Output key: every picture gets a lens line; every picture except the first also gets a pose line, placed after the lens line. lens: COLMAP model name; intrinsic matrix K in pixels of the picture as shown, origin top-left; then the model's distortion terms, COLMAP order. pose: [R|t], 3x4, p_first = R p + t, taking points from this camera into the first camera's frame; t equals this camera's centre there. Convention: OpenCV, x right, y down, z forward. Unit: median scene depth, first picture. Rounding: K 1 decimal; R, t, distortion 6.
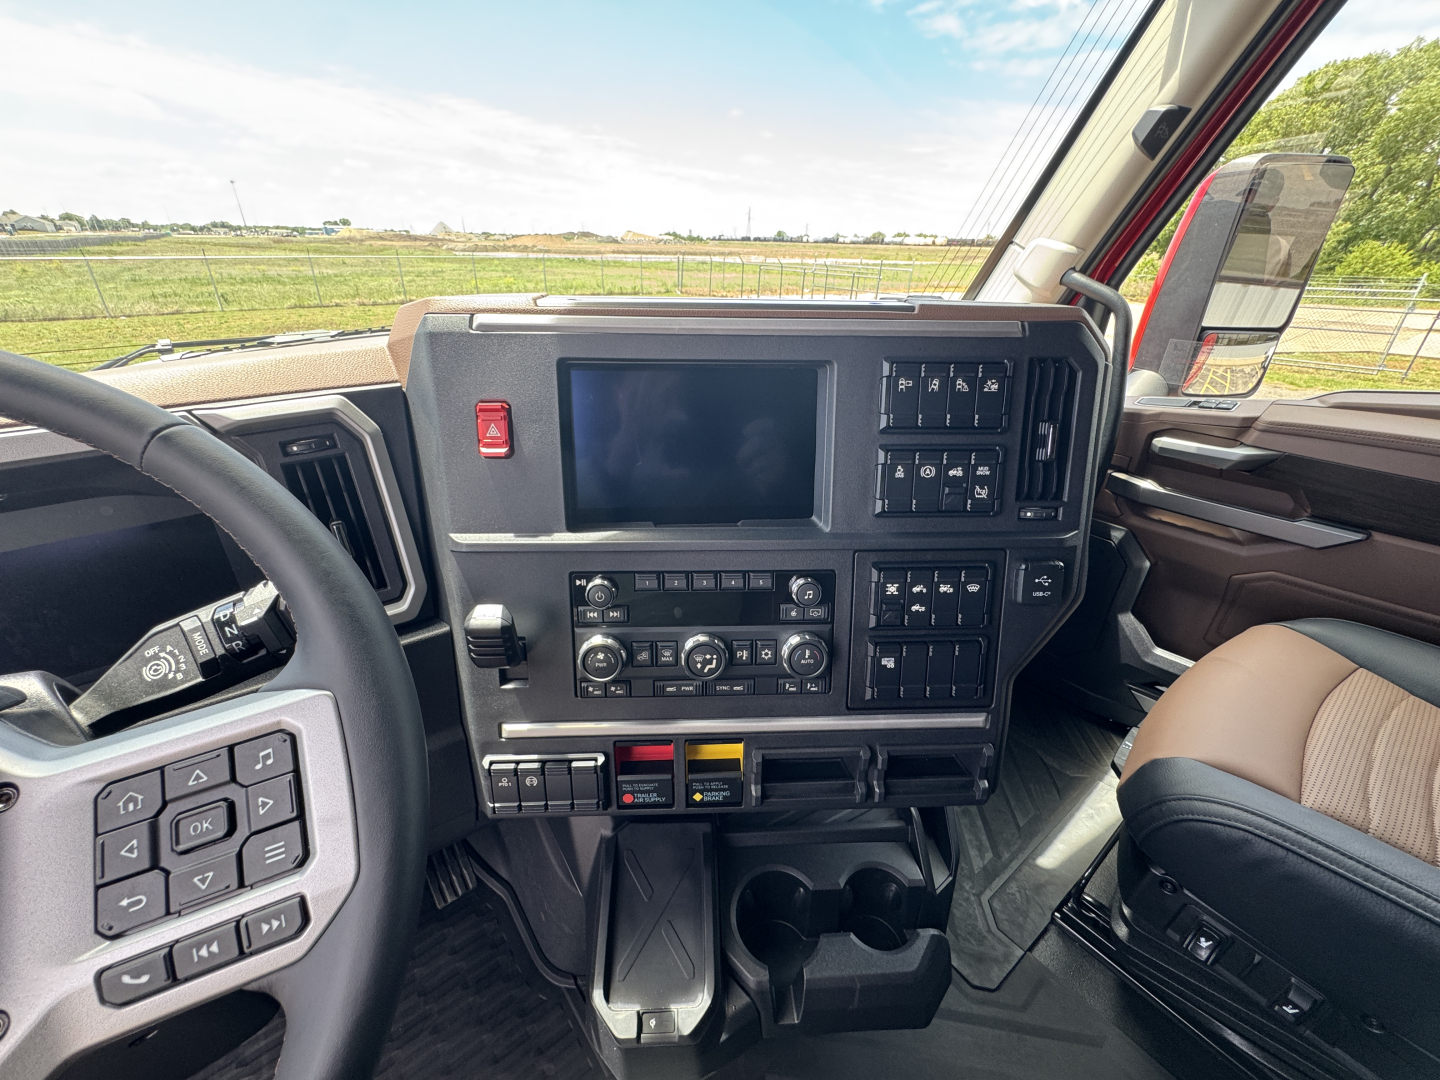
lens RADIAL K [[580.4, 0, 719.2], [0, 580.4, 544.9], [0, 0, 1]] dist [-0.001910, 0.000433]
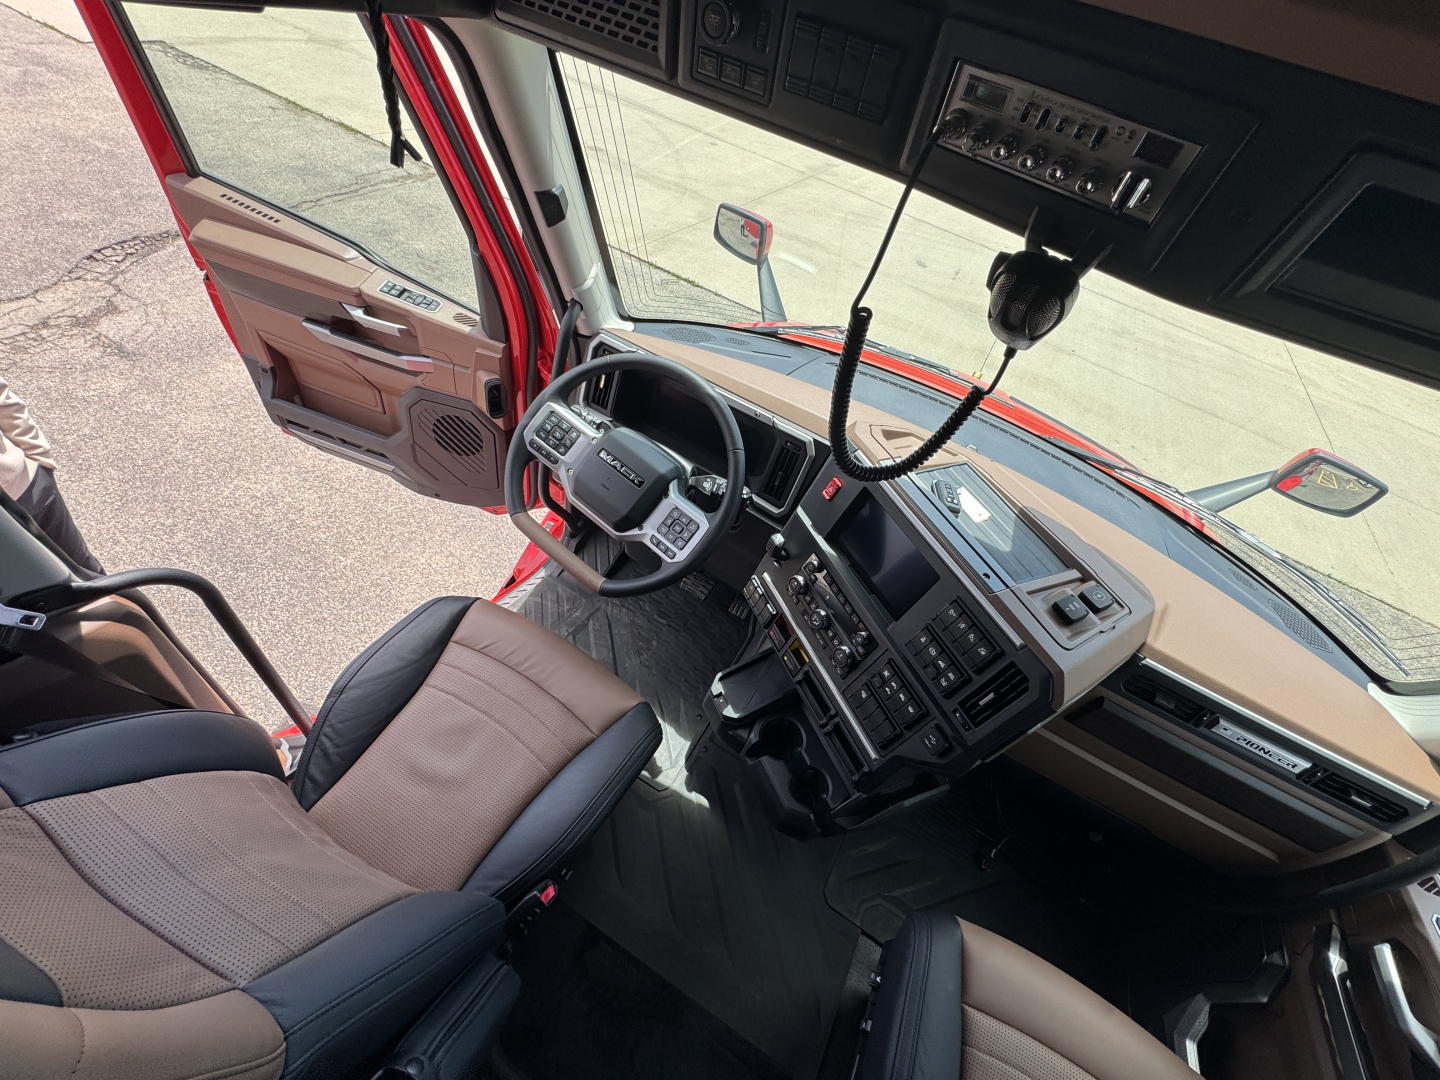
lens RADIAL K [[580.4, 0, 716.1], [0, 580.4, 540.5], [0, 0, 1]] dist [-0.001910, 0.000433]
pose [[0.374629, 0.722636, -0.580905, 0.966244], [-0.593166, 0.668337, 0.448865, -0.833802], [0.712606, 0.176416, 0.679021, -0.930188]]
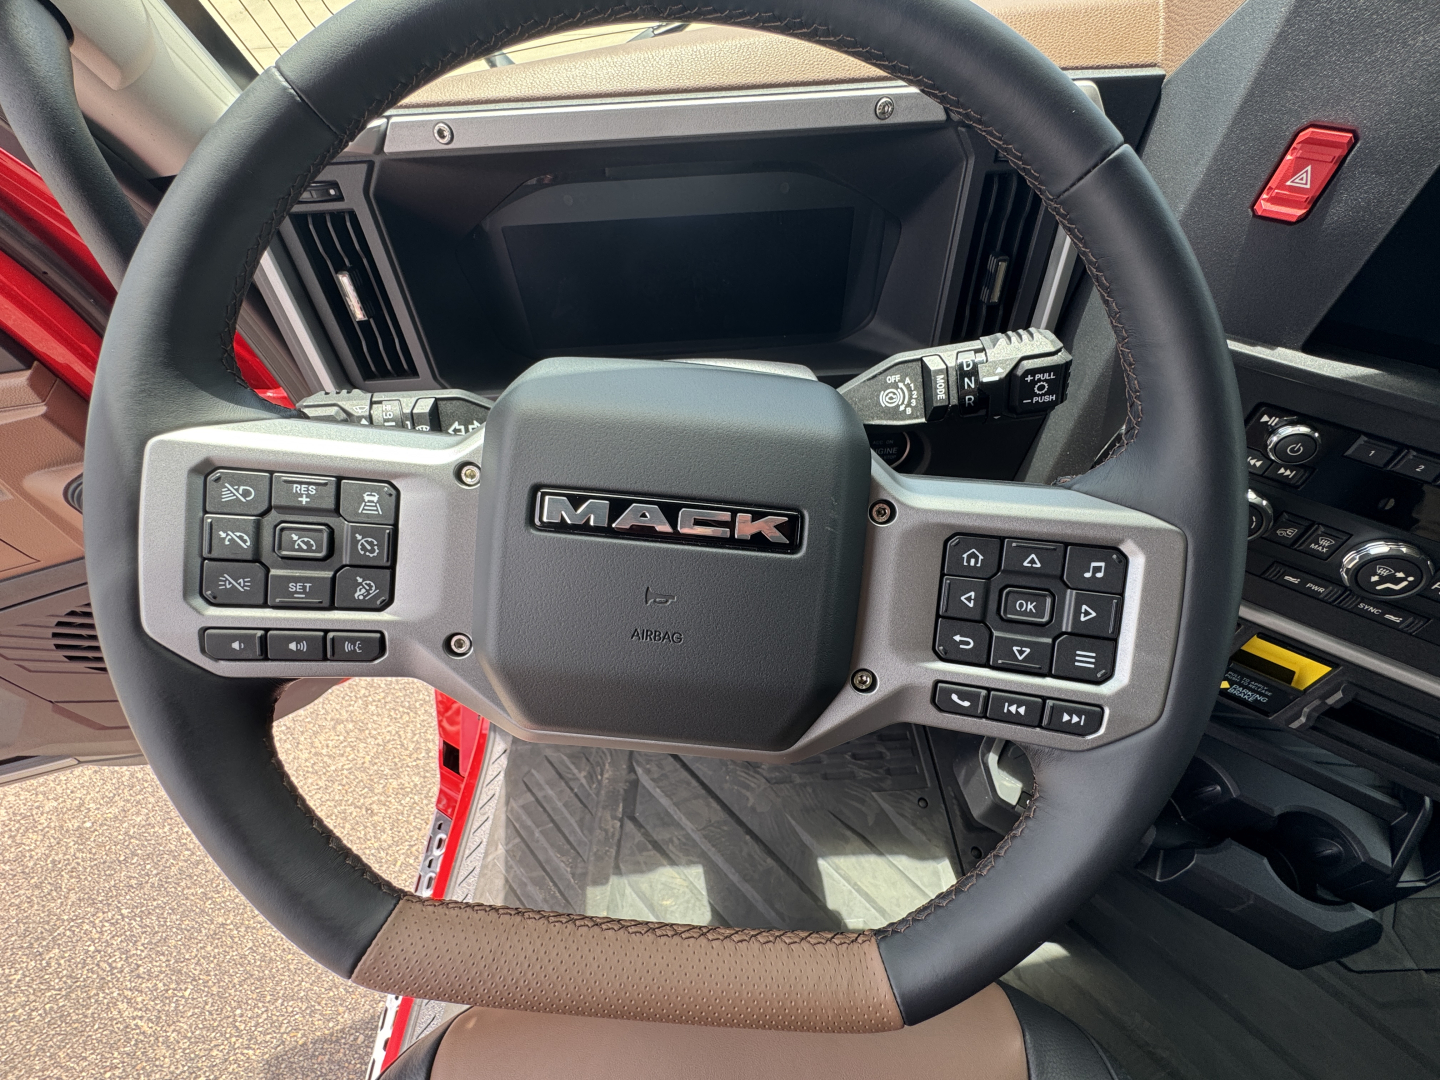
lens RADIAL K [[580.4, 0, 721.3], [0, 580.4, 545.1], [0, 0, 1]] dist [-0.001910, 0.000433]
pose [[0.816222, 0.442765, -0.371136, -0.492496], [-0.235442, 0.841549, 0.486171, 0.000744], [0.527588, -0.309442, 0.791136, -0.055810]]
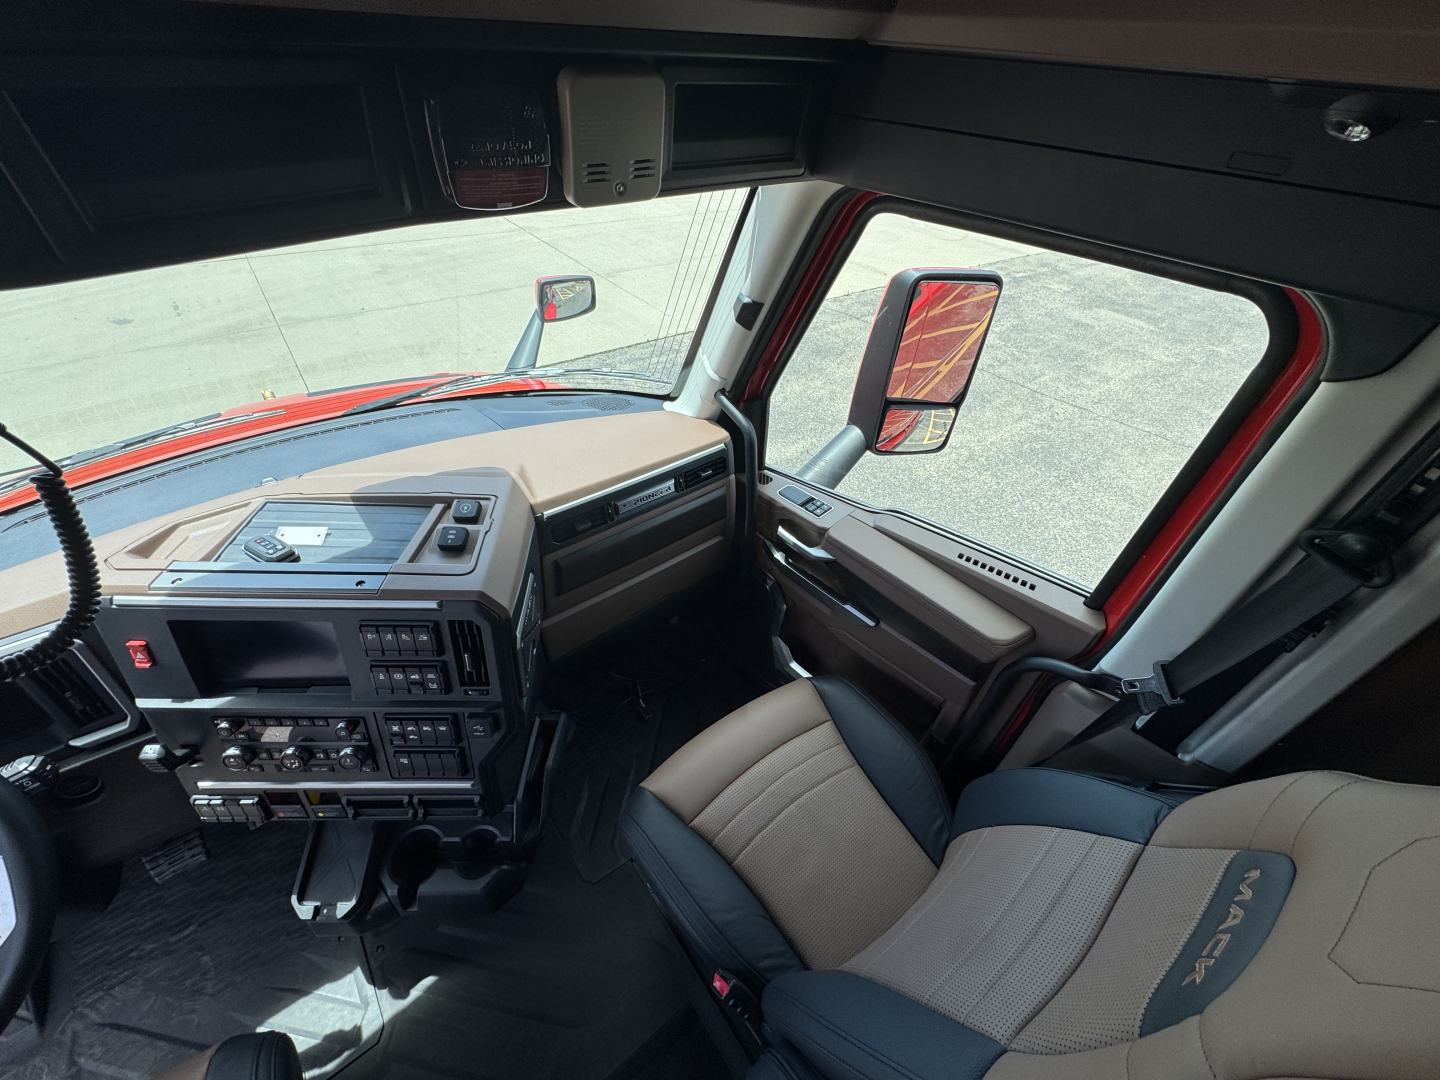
lens RADIAL K [[580.4, 0, 723.2], [0, 580.4, 540.2], [0, 0, 1]] dist [-0.001910, 0.000433]
pose [[0.999263, 0.037234, 0.009313, 1.344257], [-0.038381, 0.970499, 0.238029, -1.009822], [-0.000175, -0.238212, 0.971213, -0.642441]]
